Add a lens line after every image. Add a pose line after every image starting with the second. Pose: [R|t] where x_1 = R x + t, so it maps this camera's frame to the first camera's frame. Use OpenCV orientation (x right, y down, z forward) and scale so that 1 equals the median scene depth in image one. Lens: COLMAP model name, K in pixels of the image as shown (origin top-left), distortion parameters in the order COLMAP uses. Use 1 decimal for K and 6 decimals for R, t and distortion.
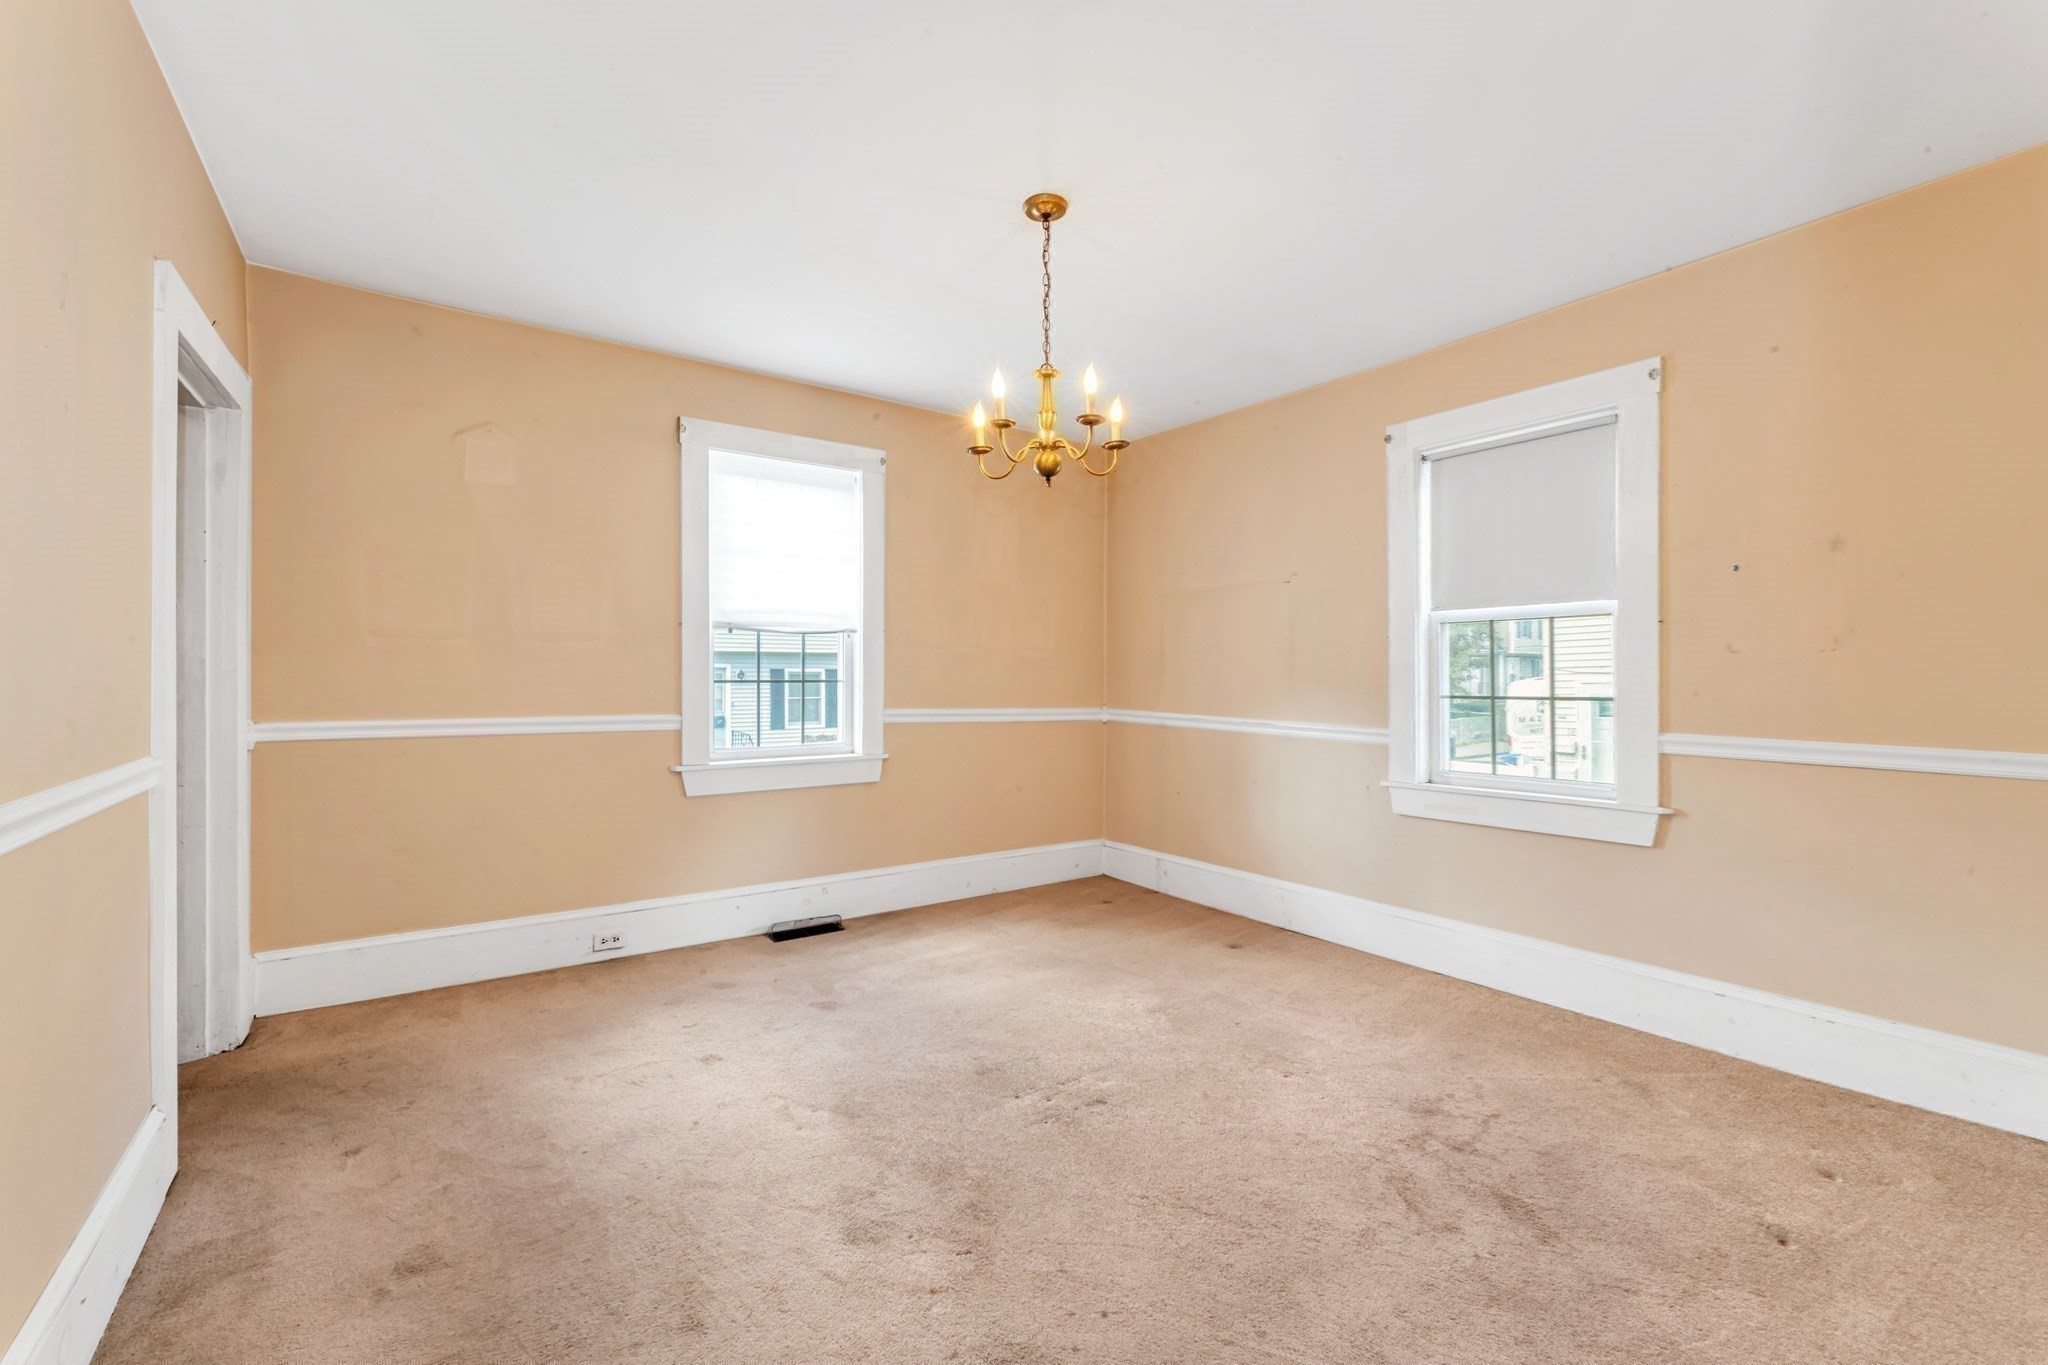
lens RADIAL K [[850.2, 0, 1031.9], [0, 850.2, 678.4], [0, 0, 1]] dist [0.001518, -0.000119]
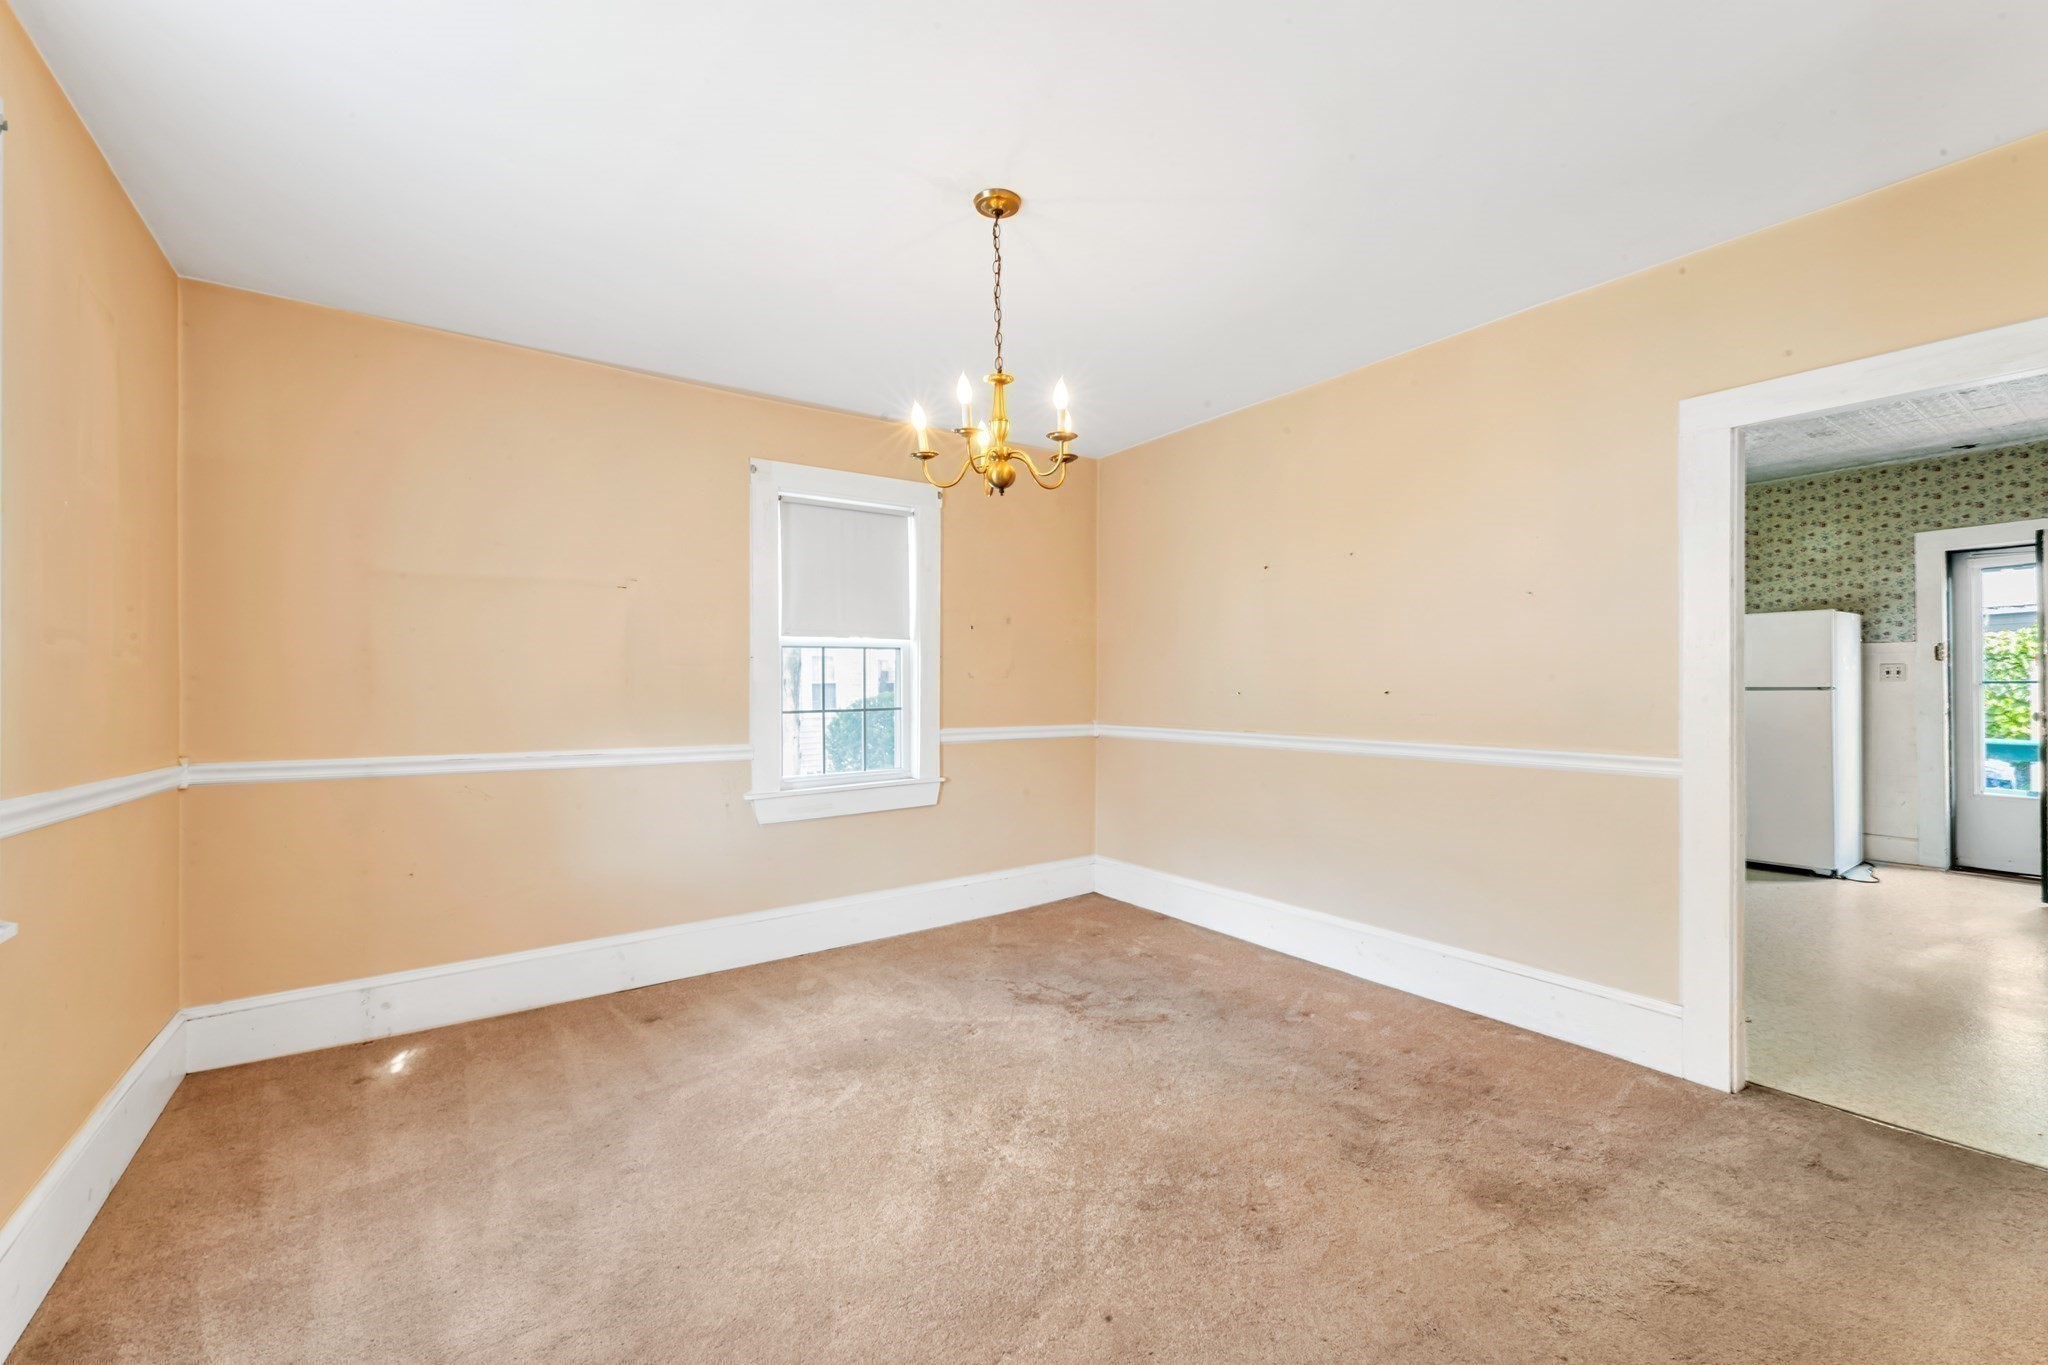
lens RADIAL K [[850.2, 0, 1036.6], [0, 850.2, 685.1], [0, 0, 1]] dist [0.001518, -0.000119]
pose [[-0.004391, 0.002468, 0.999987, -0.801896], [0.011268, 0.999934, -0.002418, -0.009833], [-0.999927, 0.011257, -0.004418, 0.832234]]
